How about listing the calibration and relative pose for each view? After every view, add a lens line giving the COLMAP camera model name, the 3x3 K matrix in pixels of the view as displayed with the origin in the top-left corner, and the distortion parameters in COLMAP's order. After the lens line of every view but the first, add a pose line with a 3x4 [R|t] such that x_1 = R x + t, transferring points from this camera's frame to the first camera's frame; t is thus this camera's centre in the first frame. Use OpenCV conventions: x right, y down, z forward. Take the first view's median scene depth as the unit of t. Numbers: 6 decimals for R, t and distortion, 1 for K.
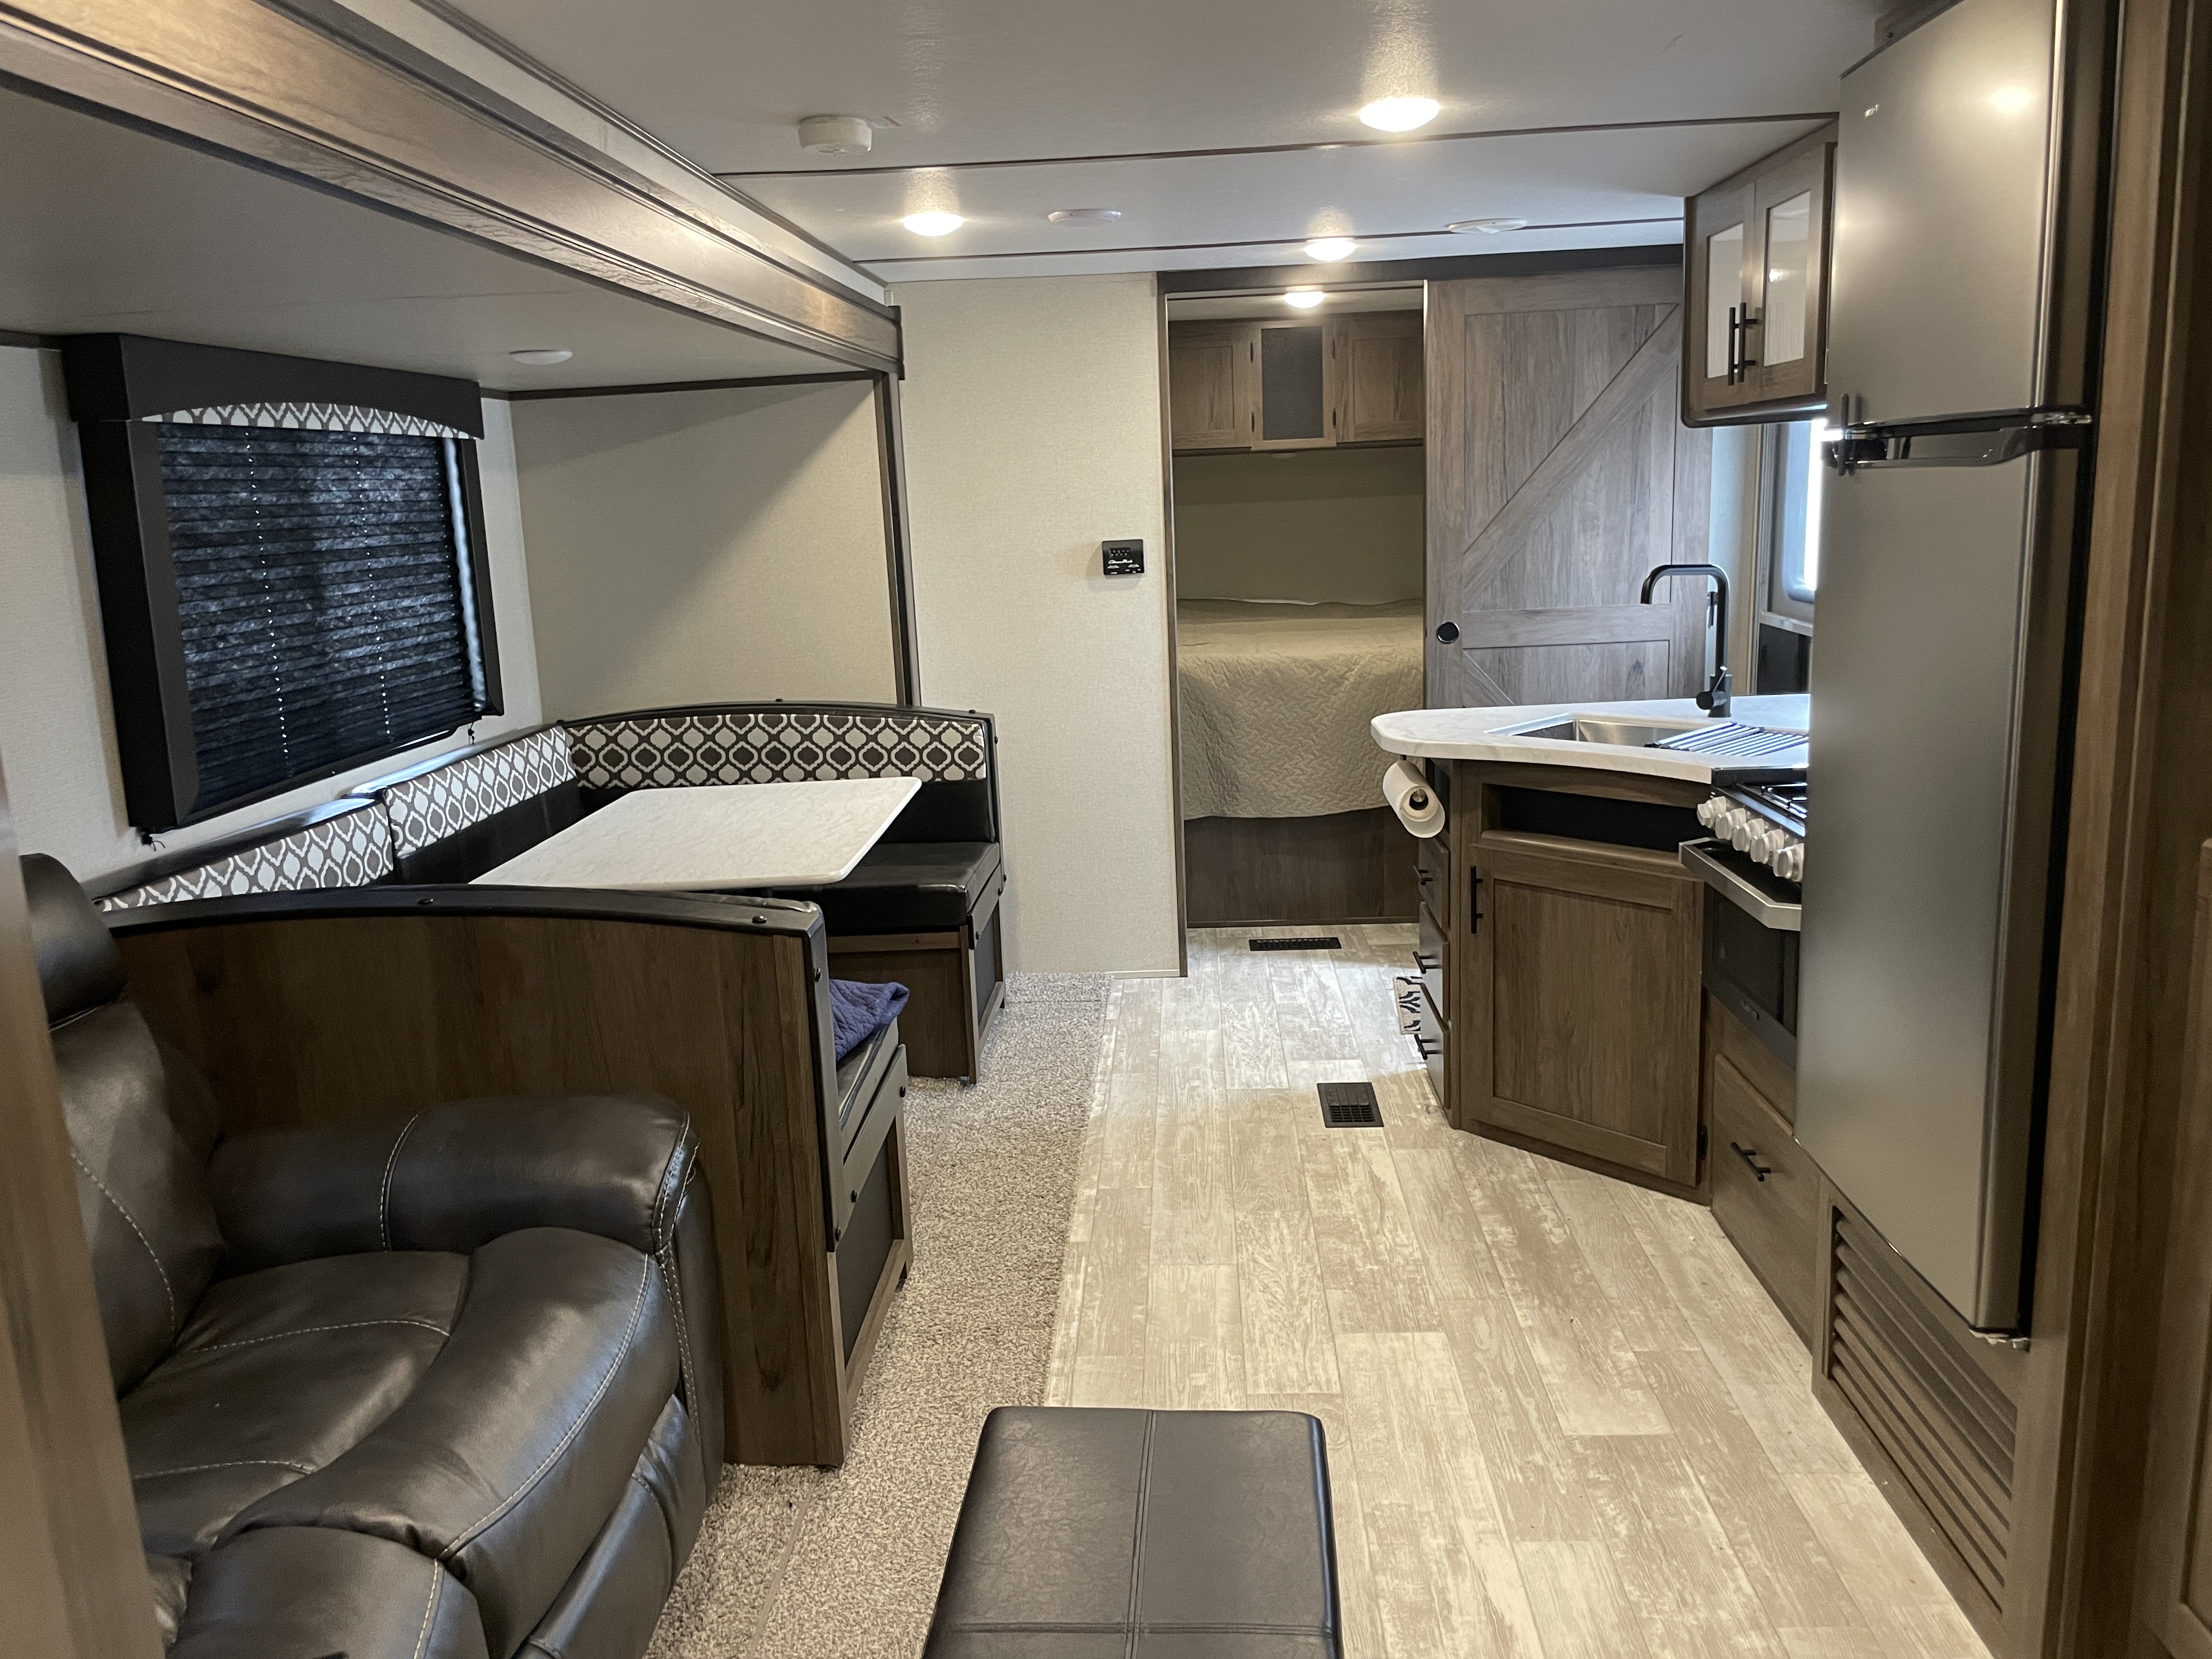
lens RADIAL K [[1683.5, 0, 1111.7], [0, 1683.5, 803.7], [0, 0, 1]] dist [0.078255, -0.114760]
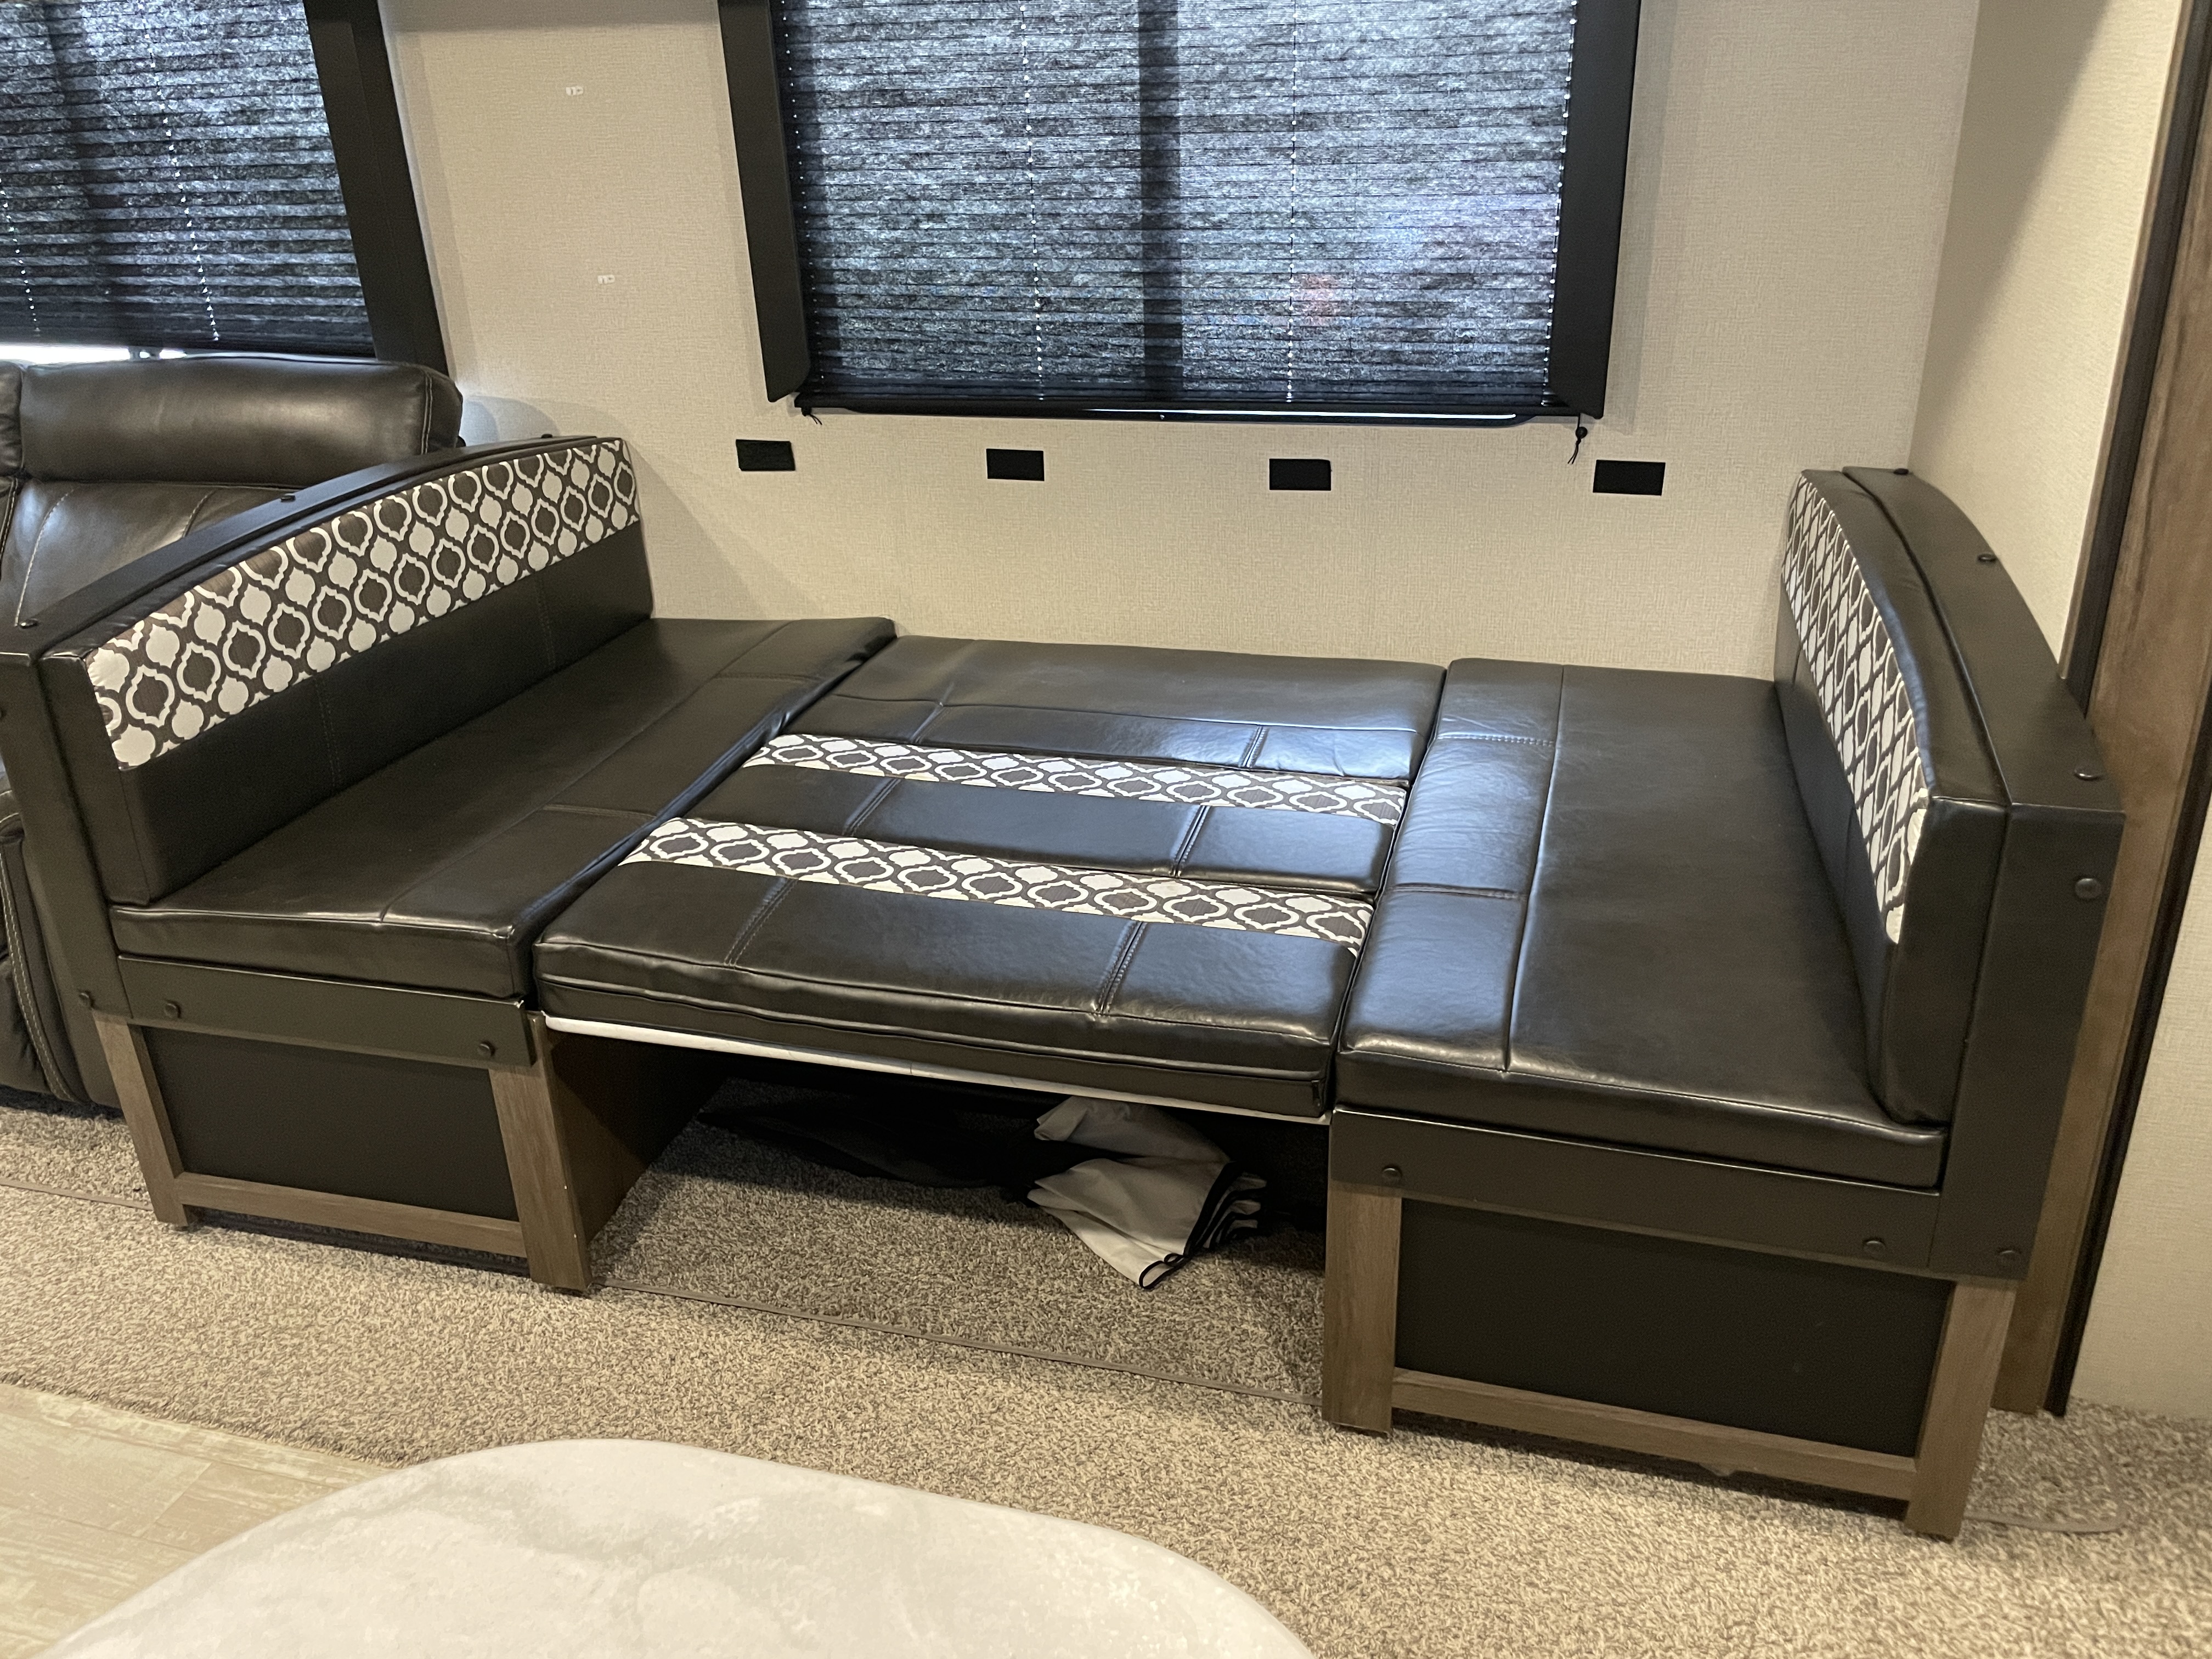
lens RADIAL K [[1683.5, 0, 1111.7], [0, 1683.5, 803.7], [0, 0, 1]] dist [0.078255, -0.114760]
pose [[-0.217829, 0.432860, -0.874747, 0.359411], [-0.144979, 0.871975, 0.467591, -0.254475], [0.965159, 0.228675, -0.127185, 1.256477]]
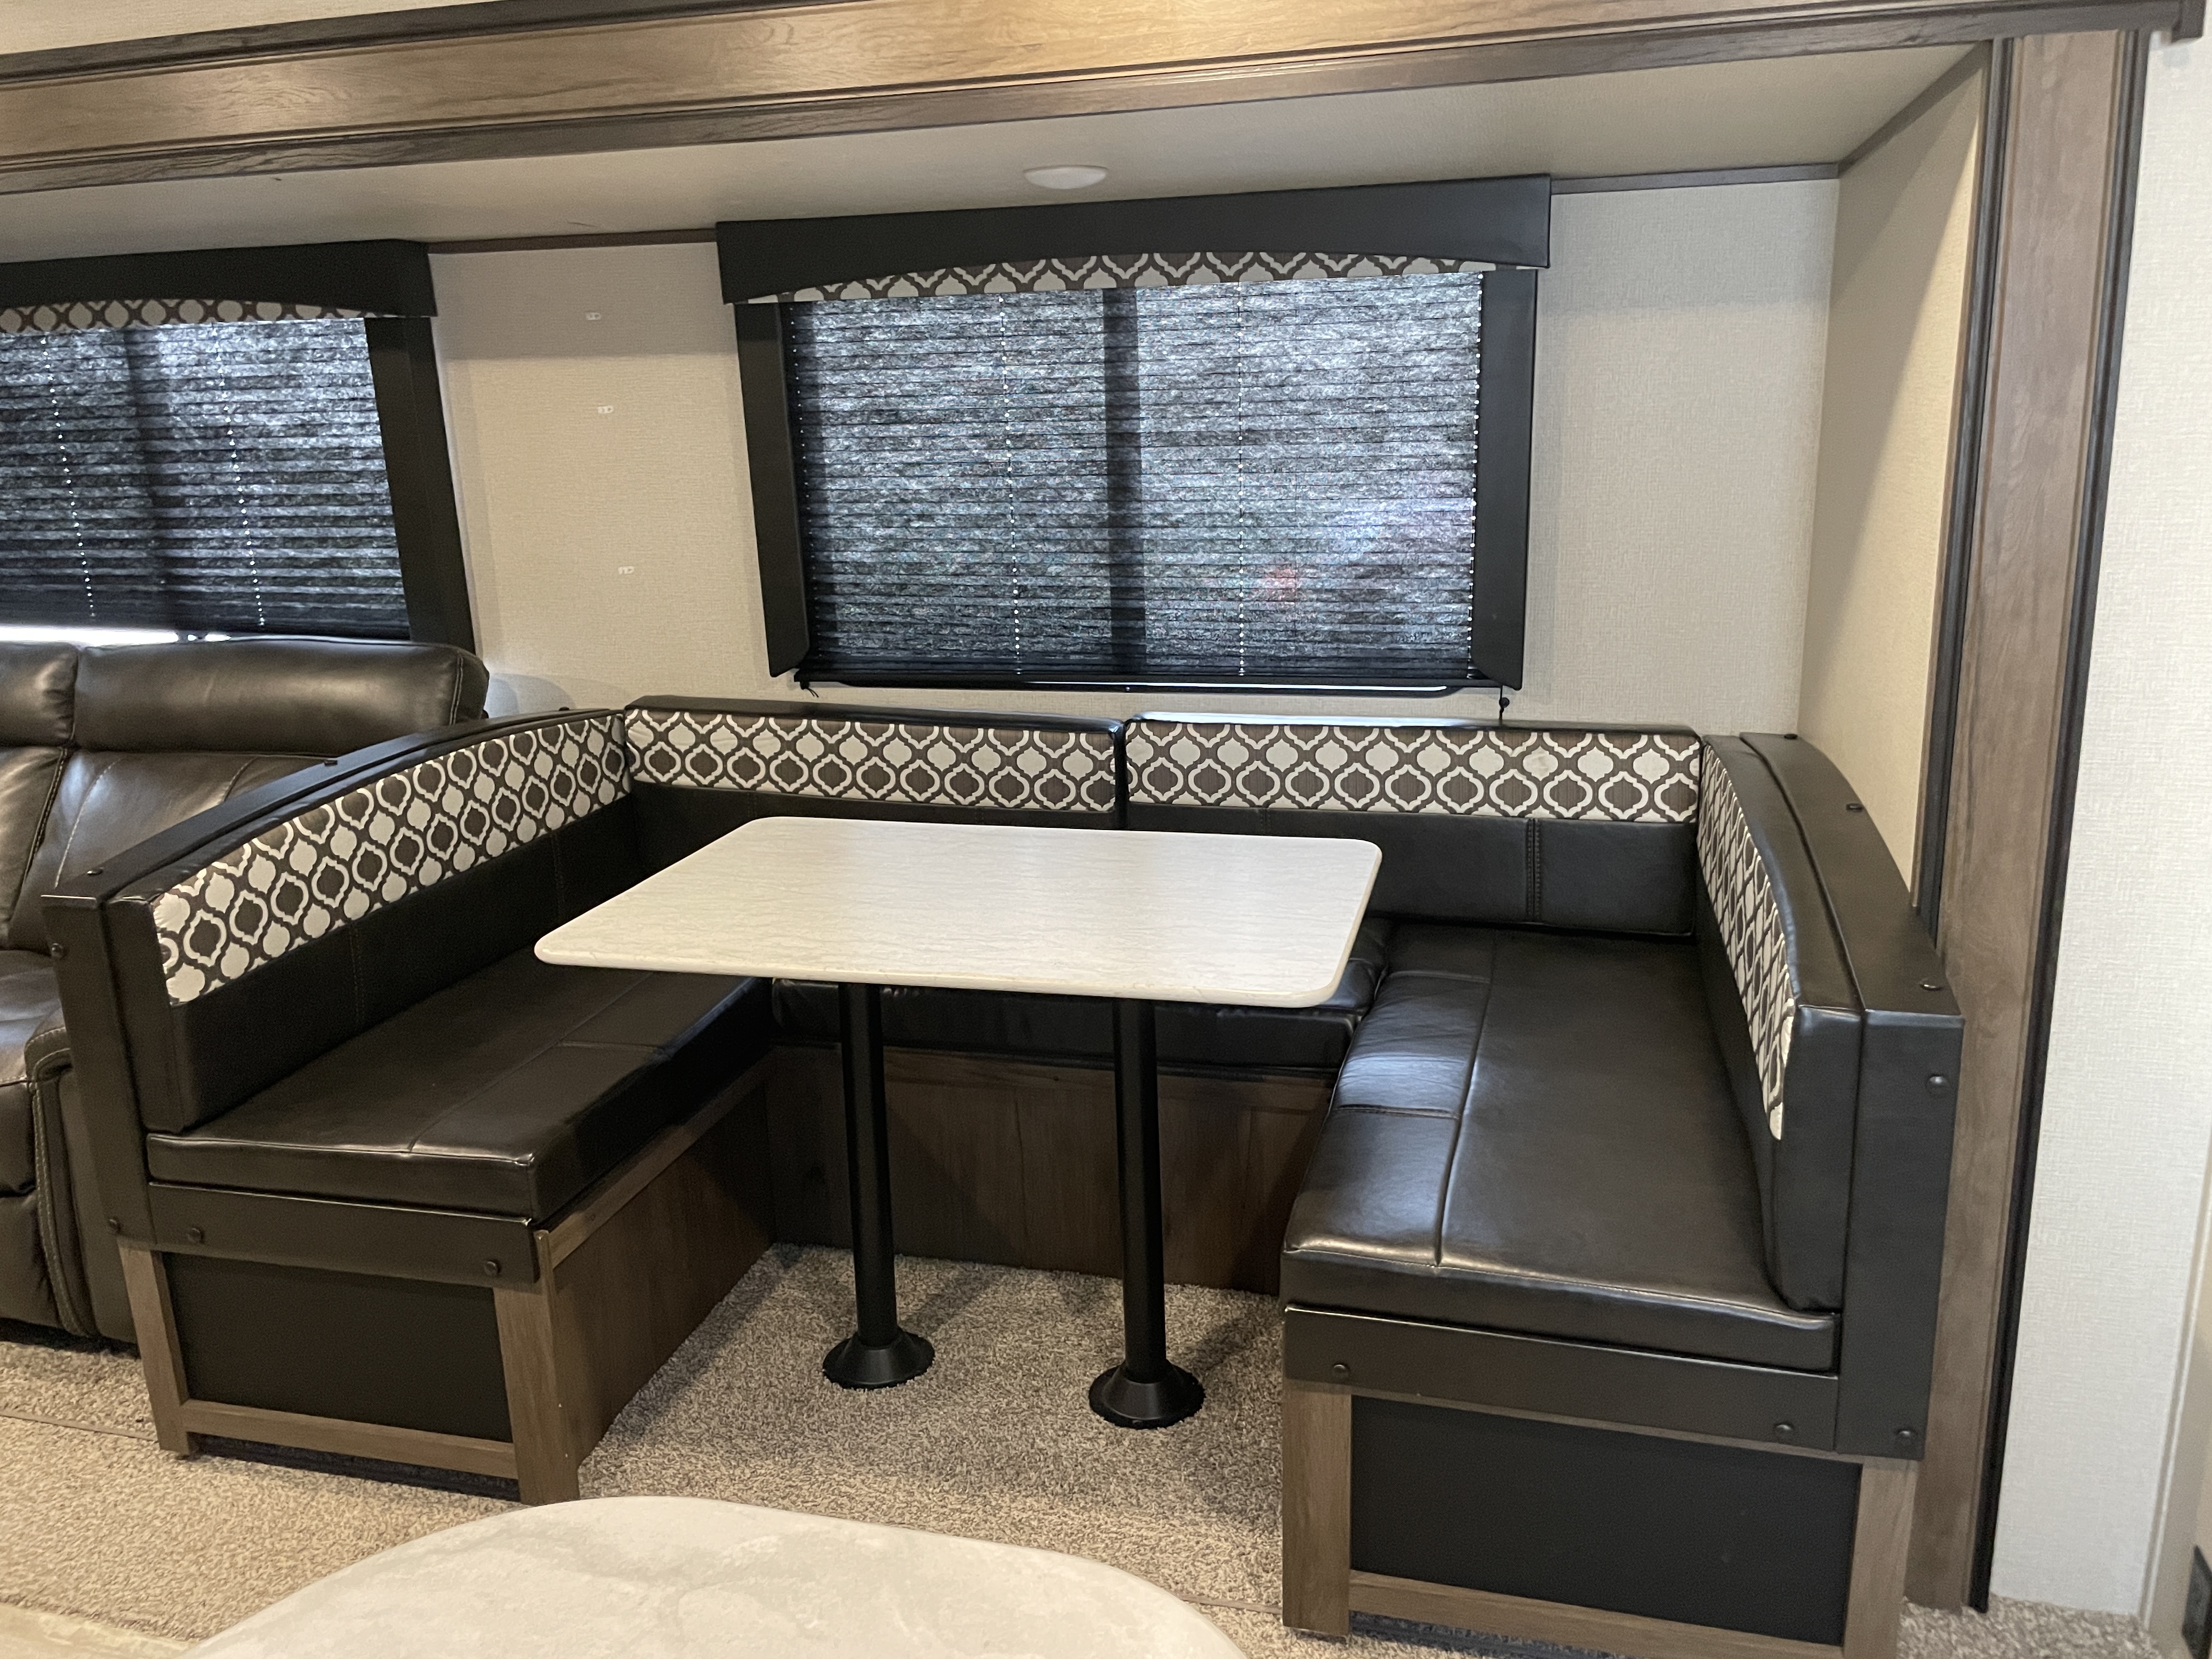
lens RADIAL K [[1678.7, 0, 1105.2], [0, 1678.7, 820.5], [0, 0, 1]] dist [0.087144, -0.123655]
pose [[-0.208202, 0.294399, -0.932728, 0.423834], [-0.145908, 0.933606, 0.327246, -0.266429], [0.967141, 0.204226, -0.151424, 1.273103]]
